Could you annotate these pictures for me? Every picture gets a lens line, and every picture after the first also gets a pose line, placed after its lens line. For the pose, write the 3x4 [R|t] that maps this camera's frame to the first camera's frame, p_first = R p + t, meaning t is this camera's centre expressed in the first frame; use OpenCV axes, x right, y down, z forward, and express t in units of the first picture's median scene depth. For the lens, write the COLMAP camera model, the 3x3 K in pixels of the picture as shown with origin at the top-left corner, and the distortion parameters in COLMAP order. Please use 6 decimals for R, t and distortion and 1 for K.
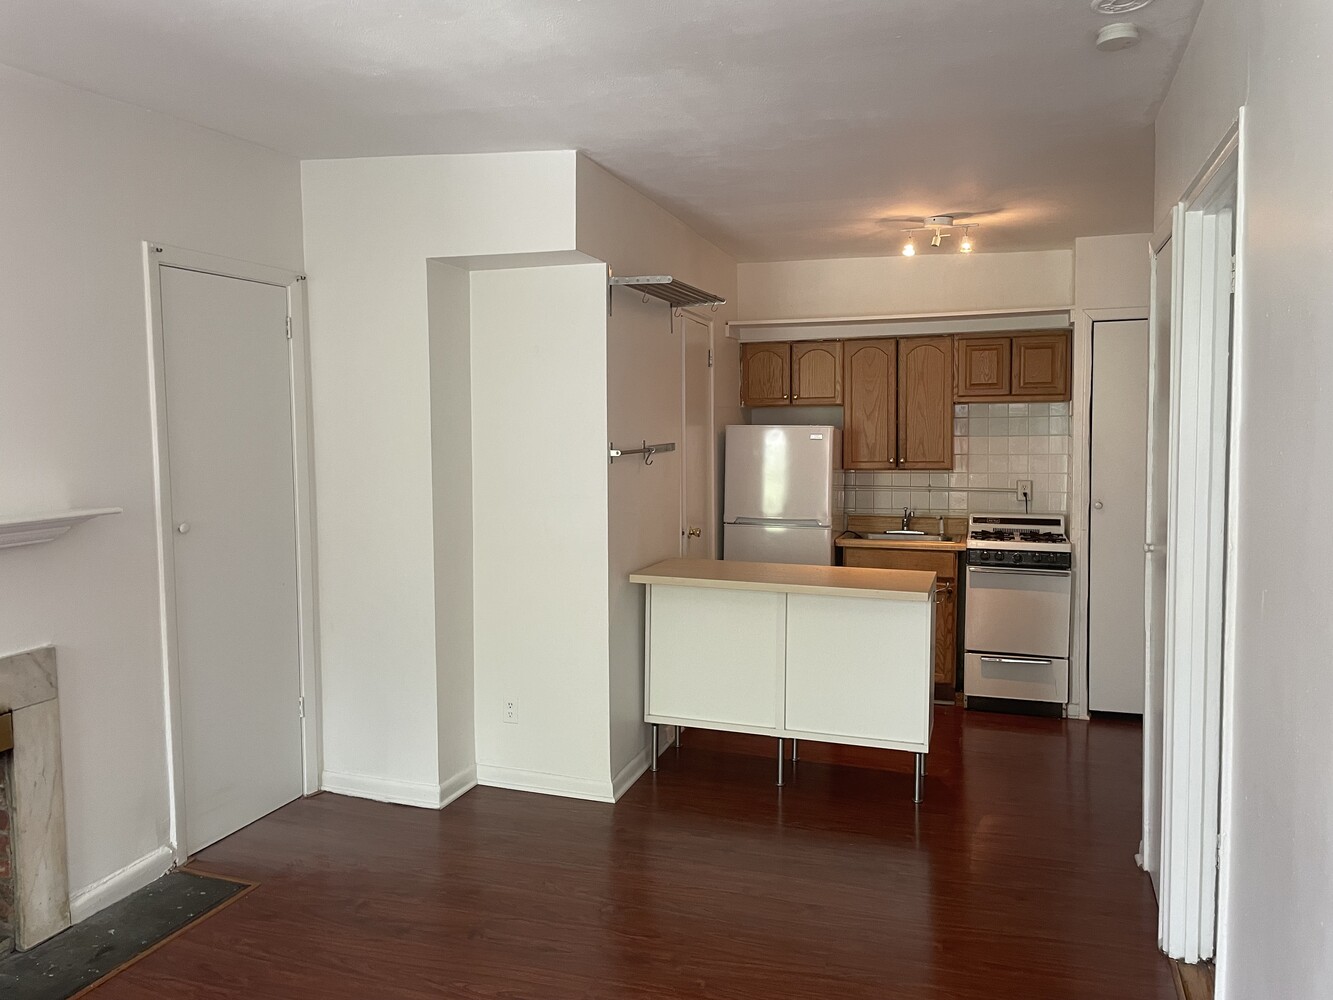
lens RADIAL K [[983.6, 0, 664.0], [0, 983.6, 485.3], [0, 0, 1]] dist [0.001964, 0.000111]
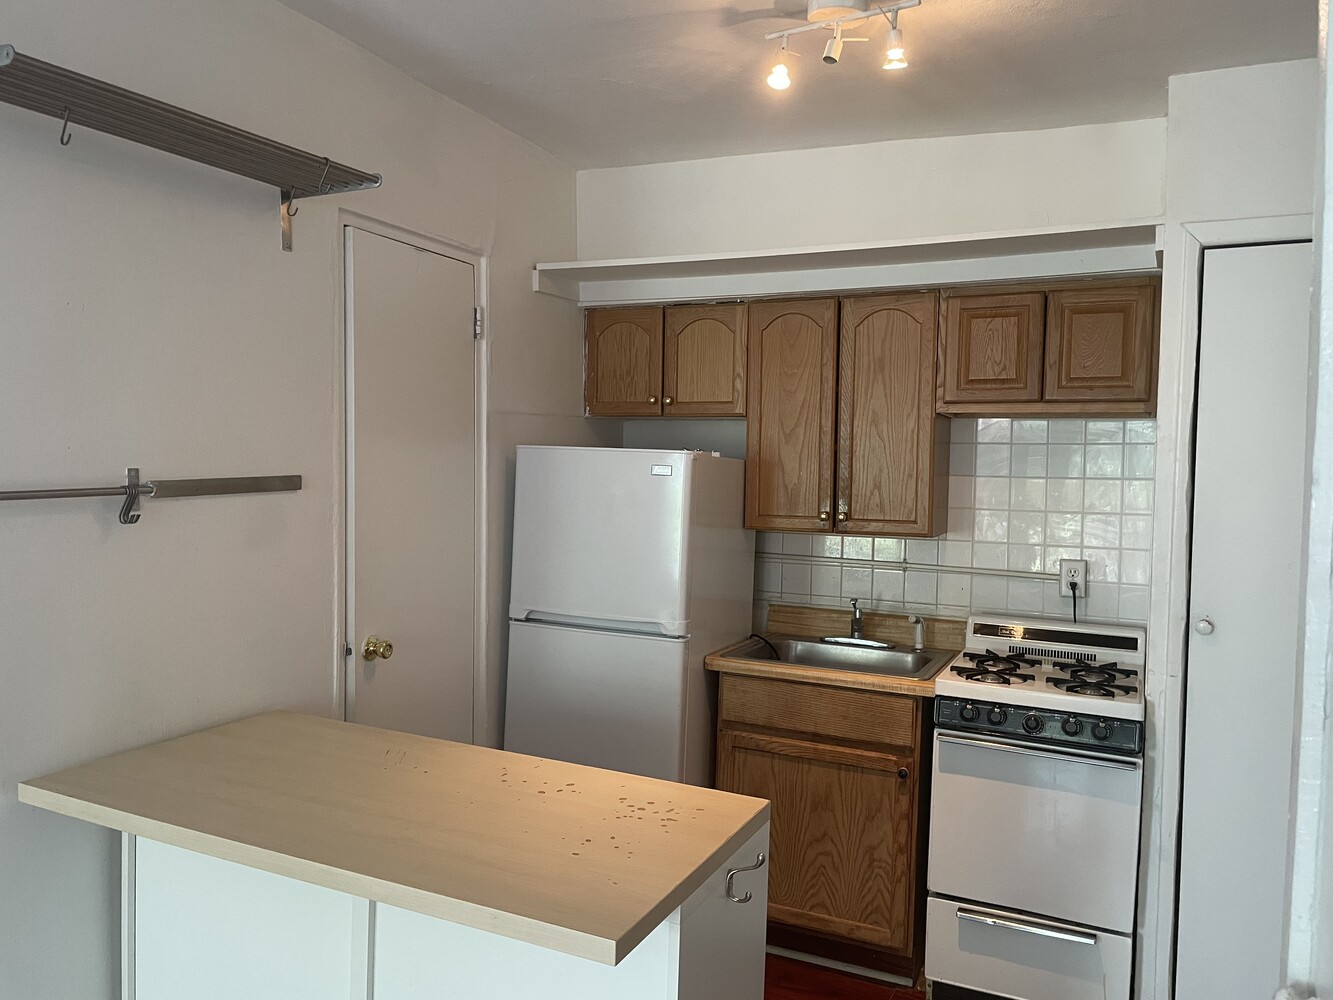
lens RADIAL K [[1015.0, 0, 666.5], [0, 1015.0, 500.0], [0, 0, 1]] dist [0.076235, -0.120785]
pose [[0.993662, 0.030703, -0.108139, 0.208576], [-0.031849, 0.999453, -0.008884, -0.026931], [0.107807, 0.012272, 0.994096, 0.422356]]
